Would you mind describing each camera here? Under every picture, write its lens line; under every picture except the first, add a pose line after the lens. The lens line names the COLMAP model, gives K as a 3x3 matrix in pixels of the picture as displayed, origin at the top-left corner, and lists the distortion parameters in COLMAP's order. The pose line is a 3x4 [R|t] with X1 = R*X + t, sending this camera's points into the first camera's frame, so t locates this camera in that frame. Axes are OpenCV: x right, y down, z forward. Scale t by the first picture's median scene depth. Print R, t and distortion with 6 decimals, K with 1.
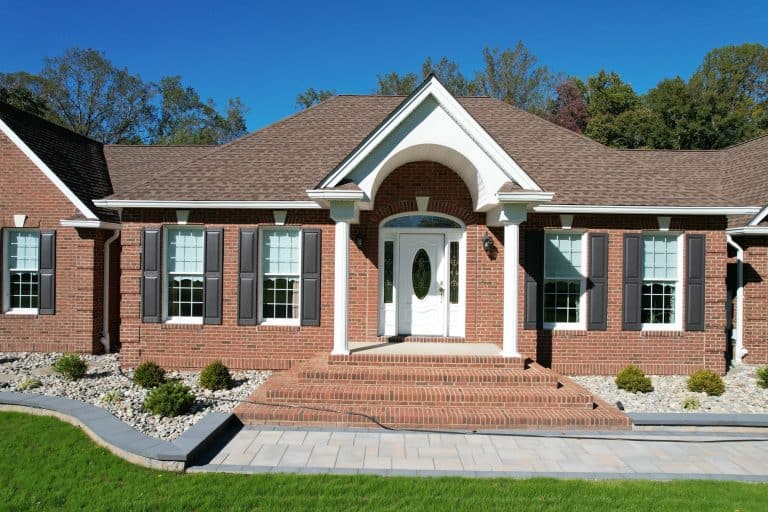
lens RADIAL K [[487.7, 0, 387.0], [0, 487.7, 259.4], [0, 0, 1]] dist [-0.059570, 0.045226]
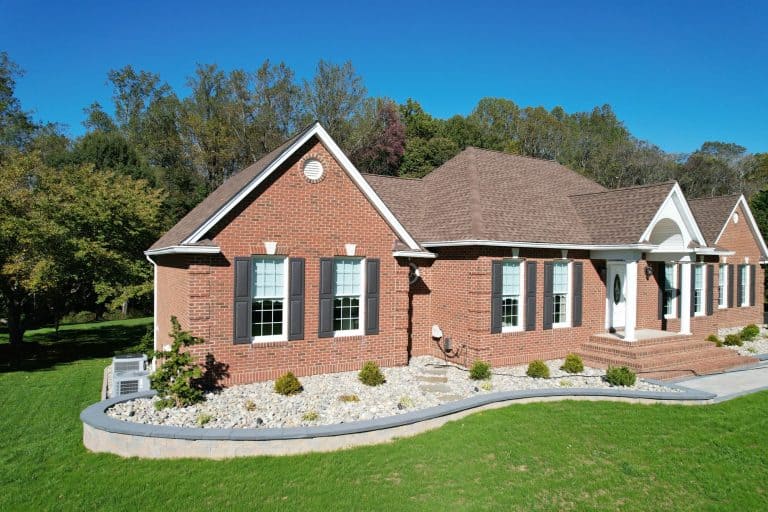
lens RADIAL K [[487.7, 0, 386.9], [0, 487.7, 258.8], [0, 0, 1]] dist [-0.059570, 0.045226]
pose [[0.859420, 0.002725, 0.511264, -1.423621], [-0.007972, 0.999936, 0.008071, -0.079084], [-0.511209, -0.011012, 0.859386, 0.015813]]
